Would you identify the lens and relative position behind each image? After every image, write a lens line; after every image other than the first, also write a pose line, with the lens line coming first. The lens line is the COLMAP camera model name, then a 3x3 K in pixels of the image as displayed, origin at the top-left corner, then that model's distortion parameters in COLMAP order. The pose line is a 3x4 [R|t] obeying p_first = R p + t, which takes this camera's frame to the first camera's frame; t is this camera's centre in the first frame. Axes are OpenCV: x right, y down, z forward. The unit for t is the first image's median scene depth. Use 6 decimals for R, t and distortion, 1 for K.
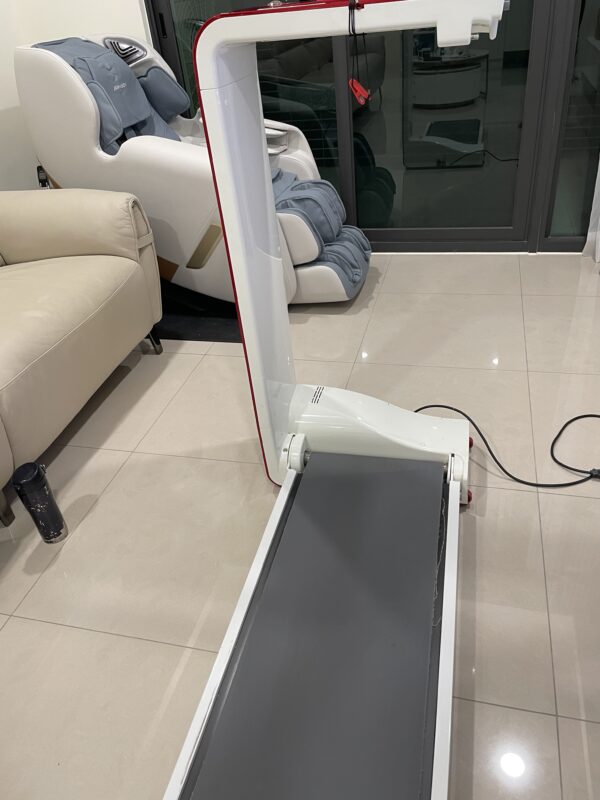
lens RADIAL K [[611.1, 0, 306.4], [0, 611.1, 398.2], [0, 0, 1]] dist [0.048118, -0.063159]
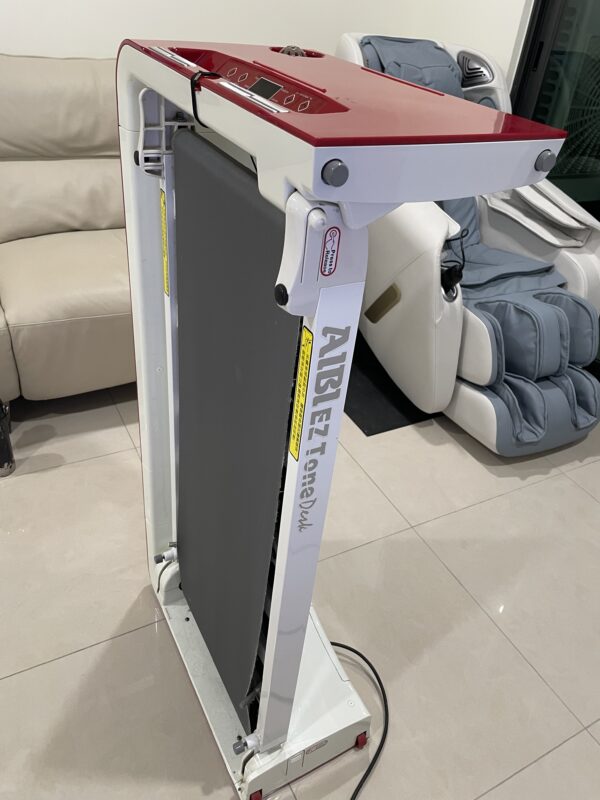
lens RADIAL K [[611.1, 0, 304.4], [0, 611.1, 395.6], [0, 0, 1]] dist [0.048118, -0.063159]
pose [[0.658754, 0.545358, -0.518293, 0.289309], [-0.546434, 0.820344, 0.168660, -0.240979], [0.517158, 0.172107, 0.838407, 0.269151]]
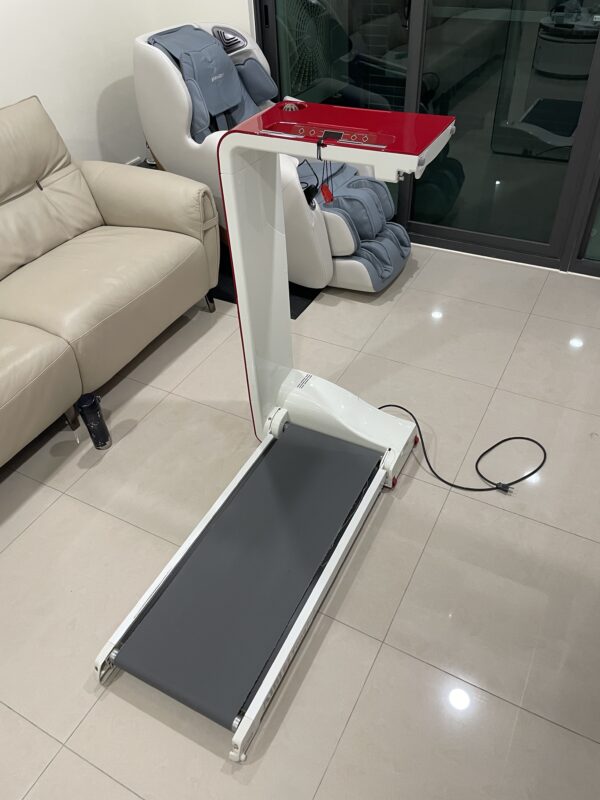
lens RADIAL K [[611.1, 0, 294.9], [0, 611.1, 404.4], [0, 0, 1]] dist [0.048118, -0.063159]
pose [[0.967613, 0.197840, -0.156797, 0.162145], [-0.174499, 0.973030, 0.150875, -0.114465], [0.182417, -0.118627, 0.976039, -0.209331]]
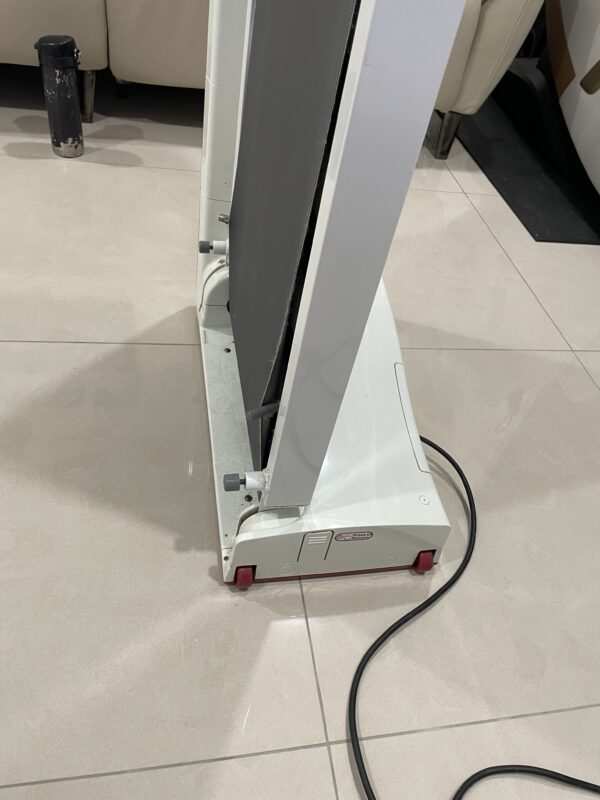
lens RADIAL K [[611.1, 0, 300.9], [0, 611.1, 395.2], [0, 0, 1]] dist [0.048118, -0.063159]
pose [[0.376707, 0.744213, -0.551578, 0.301625], [-0.670043, 0.630068, 0.392501, -0.081589], [0.639636, 0.221723, 0.736006, 0.474853]]
